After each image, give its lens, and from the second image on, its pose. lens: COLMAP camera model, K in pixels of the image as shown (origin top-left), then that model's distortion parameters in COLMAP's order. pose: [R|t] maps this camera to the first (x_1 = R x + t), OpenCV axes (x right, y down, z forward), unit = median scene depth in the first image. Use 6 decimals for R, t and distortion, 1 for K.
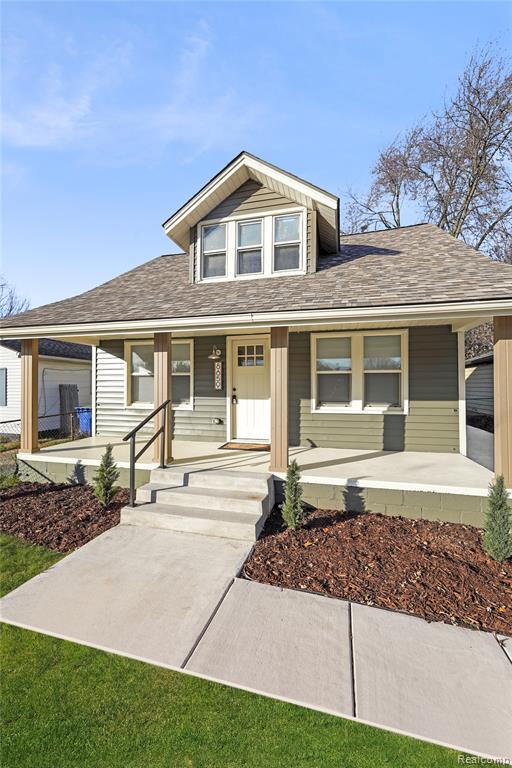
lens RADIAL K [[308.3, 0, 257.7], [0, 308.3, 384.3], [0, 0, 1]] dist [-0.000170, 0.000042]
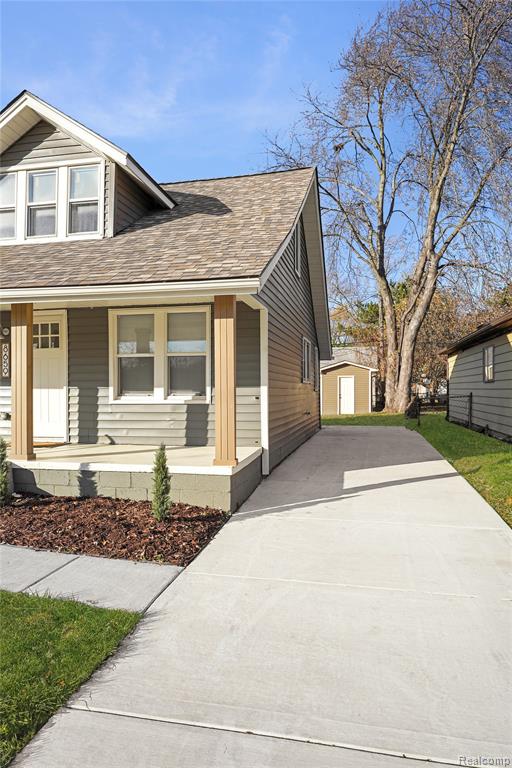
lens RADIAL K [[508.3, 0, 255.8], [0, 508.3, 388.2], [0, 0, 1]] dist [0.003964, -0.000871]
pose [[0.998925, -0.001576, 0.046337, 0.504783], [0.001466, 0.999996, 0.002402, 0.047095], [-0.046341, -0.002332, 0.998923, -0.401014]]
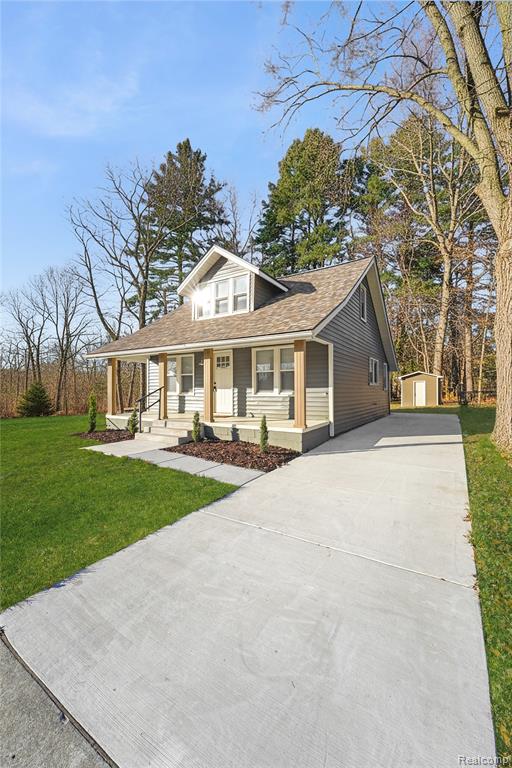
lens RADIAL K [[309.8, 0, 253.5], [0, 309.8, 388.9], [0, 0, 1]] dist [-0.000172, 0.000004]
pose [[0.951669, -0.002403, -0.307116, 0.684133], [0.002160, 0.999997, -0.001131, 0.054085], [0.307118, 0.000413, 0.951671, -0.565370]]
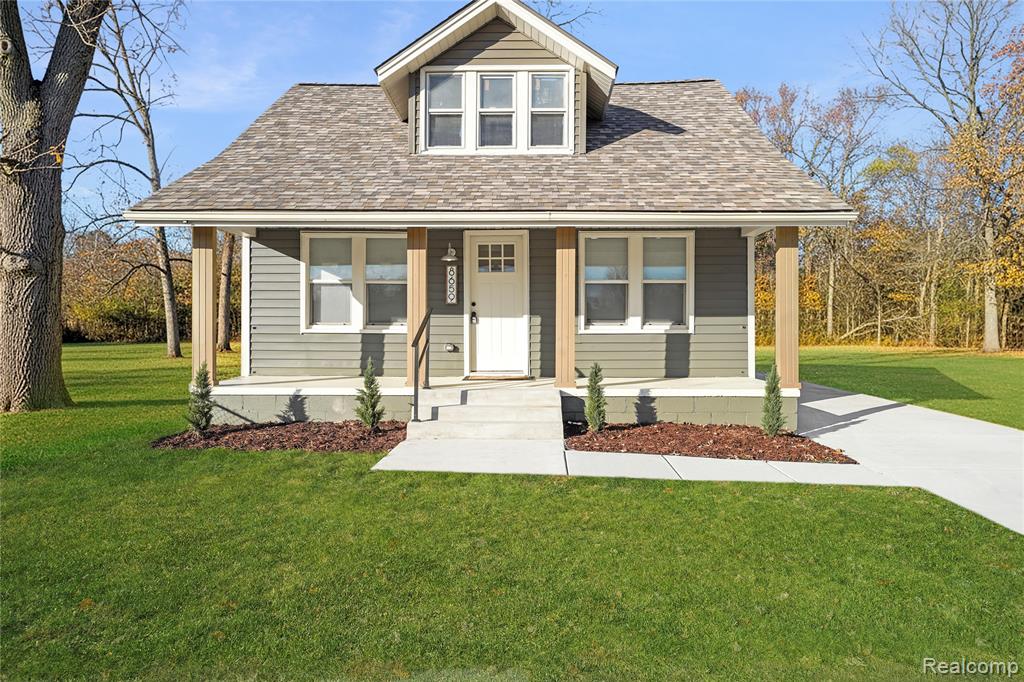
lens RADIAL K [[677.7, 0, 512.0], [0, 677.7, 341.0], [0, 0, 1]] dist [0.003964, -0.000871]
pose [[0.974447, -0.000240, 0.224616, -0.373370], [-0.003807, 0.999838, 0.017583, 0.081494], [-0.224584, -0.017989, 0.974289, -0.627981]]
